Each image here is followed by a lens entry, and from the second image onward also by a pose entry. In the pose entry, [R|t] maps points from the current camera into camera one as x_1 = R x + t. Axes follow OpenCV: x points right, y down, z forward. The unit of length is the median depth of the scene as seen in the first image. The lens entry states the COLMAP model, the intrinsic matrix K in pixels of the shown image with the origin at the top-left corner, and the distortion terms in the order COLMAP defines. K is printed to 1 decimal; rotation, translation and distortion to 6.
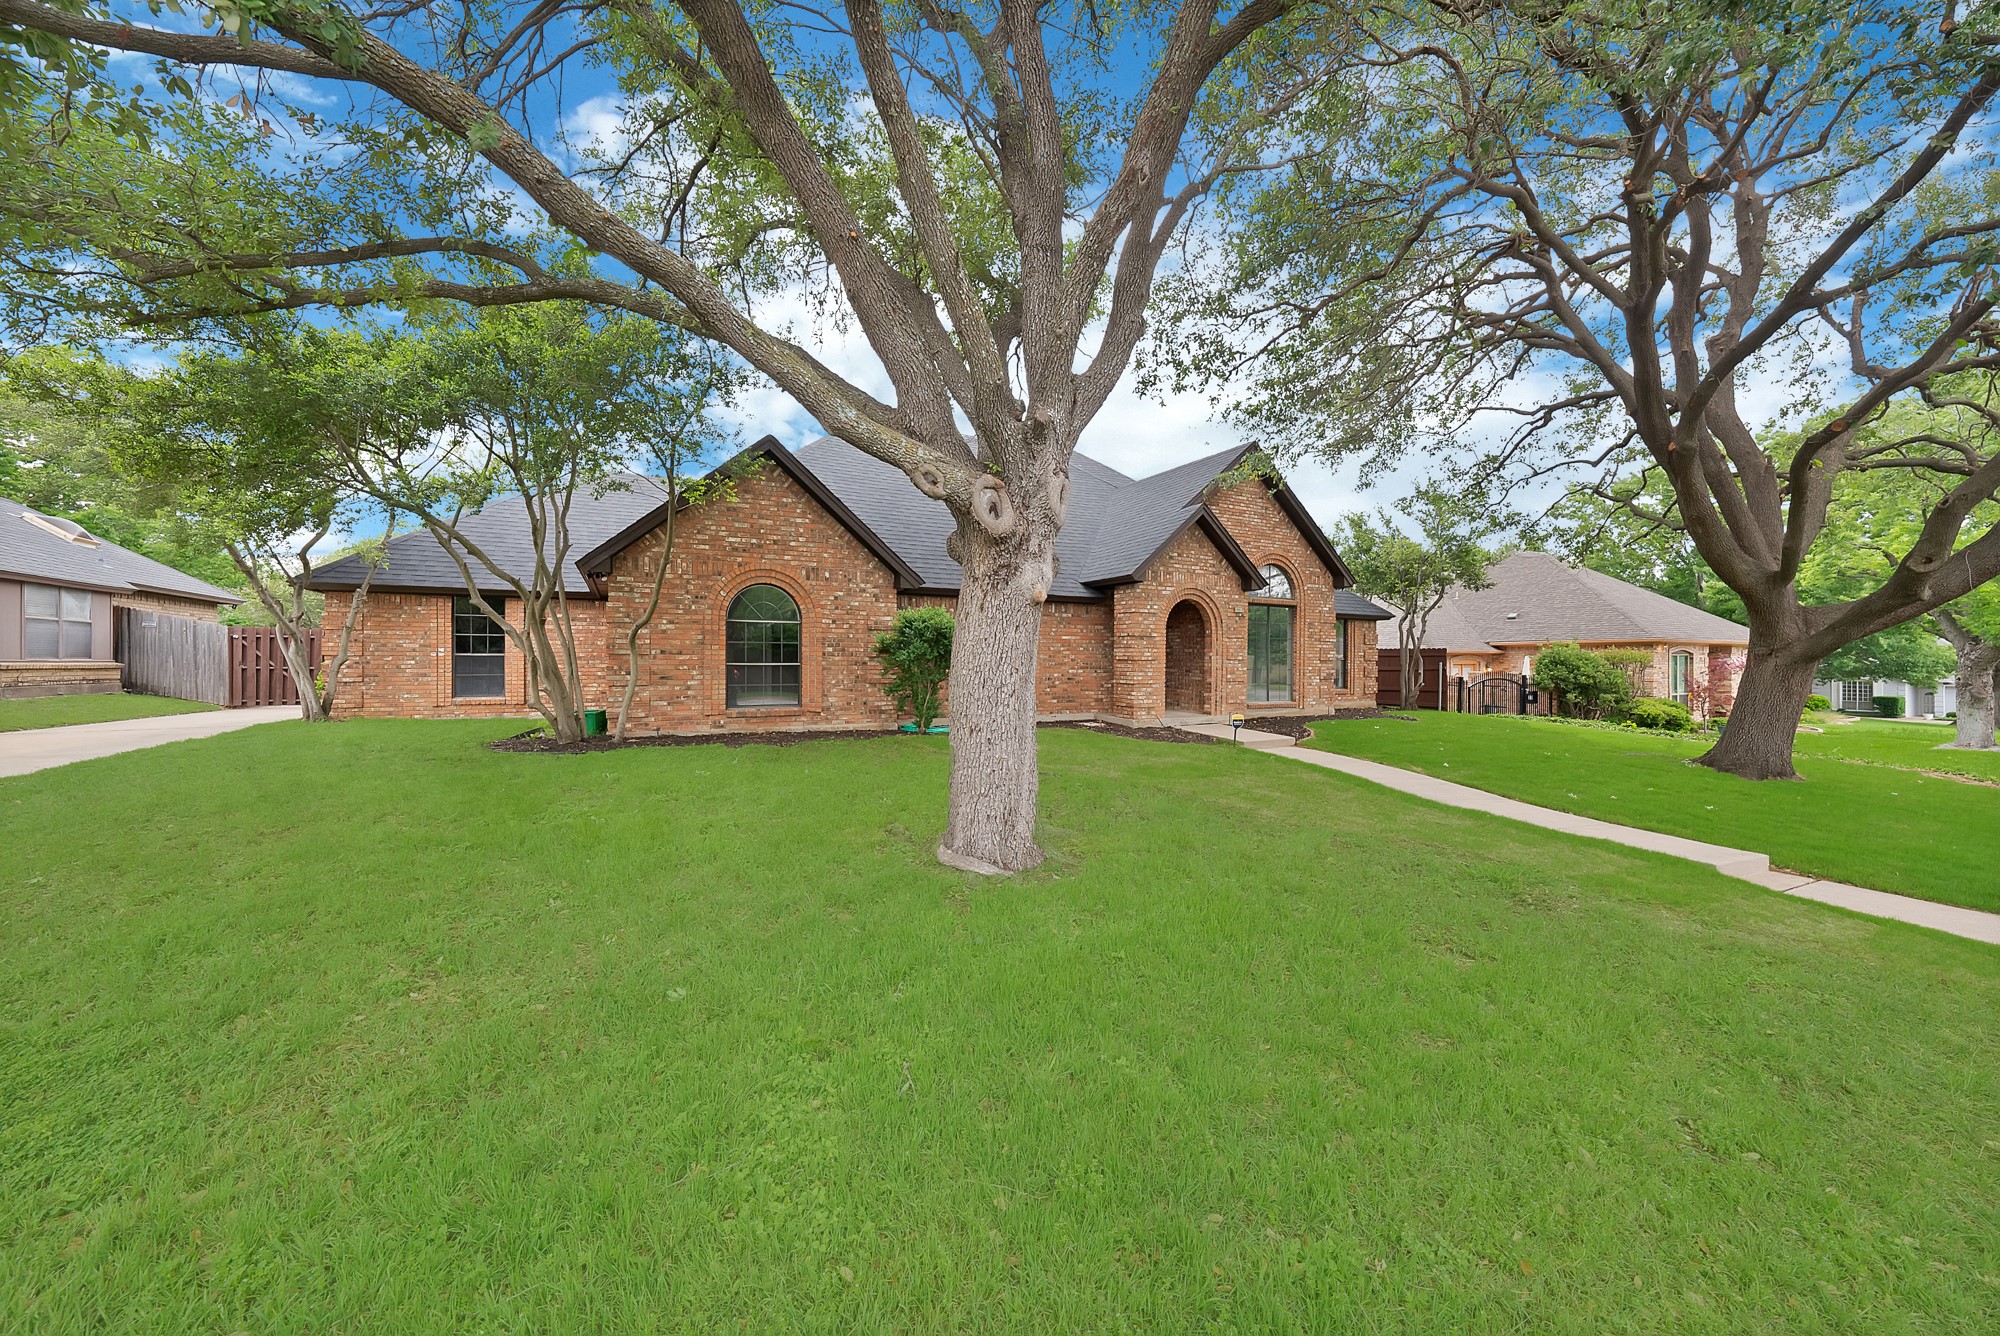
lens RADIAL K [[714.9, 0, 993.9], [0, 714.9, 648.1], [0, 0, 1]] dist [-0.029356, 0.006851]
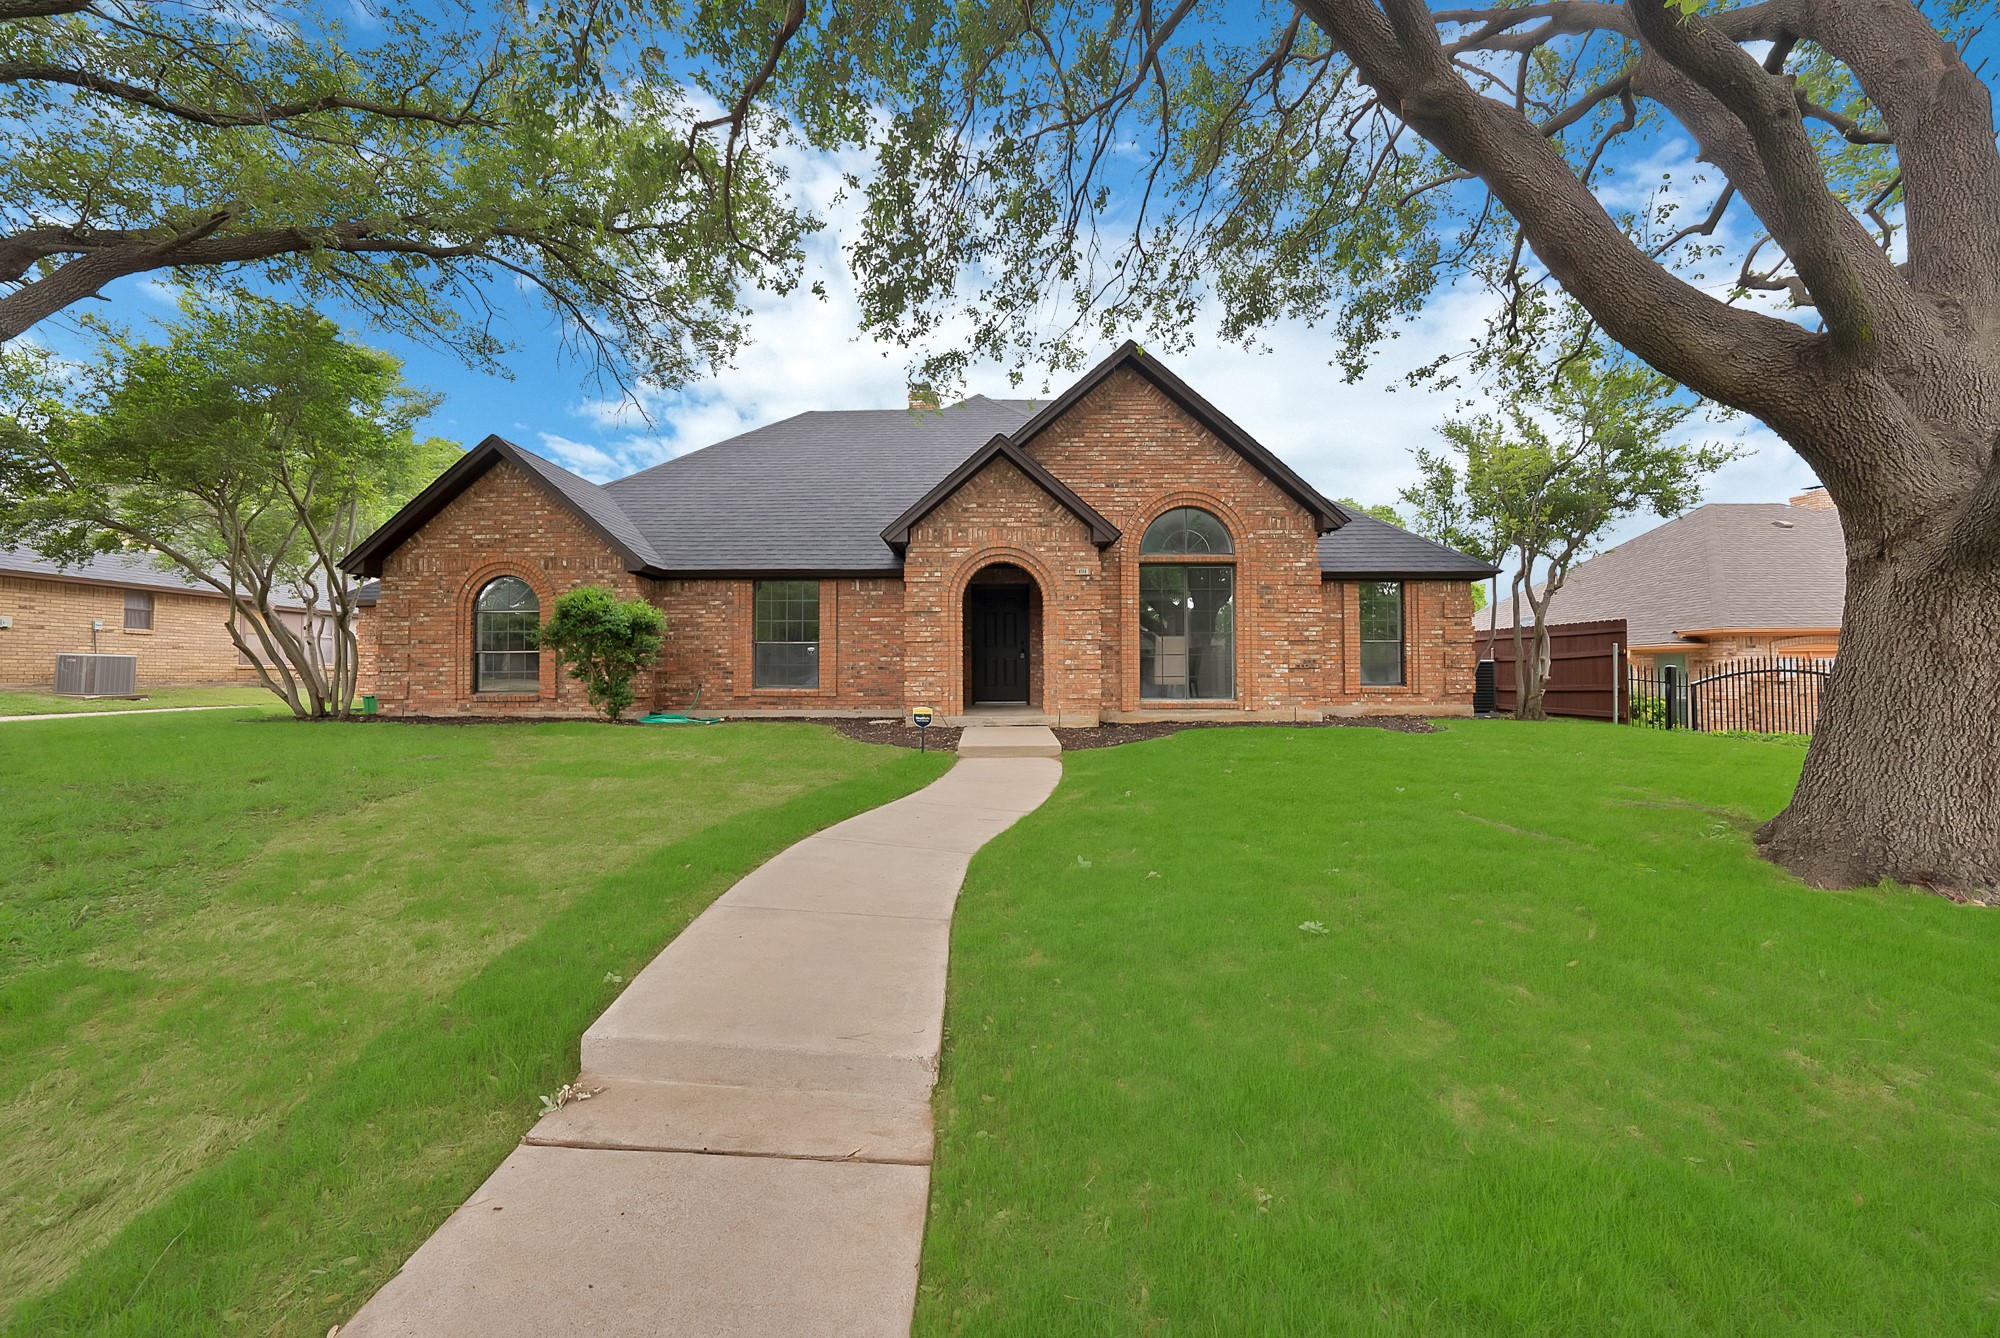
lens RADIAL K [[714.9, 0, 993.9], [0, 714.9, 649.1], [0, 0, 1]] dist [-0.029356, 0.006851]
pose [[0.884752, -0.026465, -0.465309, 0.790955], [0.016980, 0.999554, -0.024563, 0.055476], [0.465752, 0.013831, 0.884807, 0.407121]]
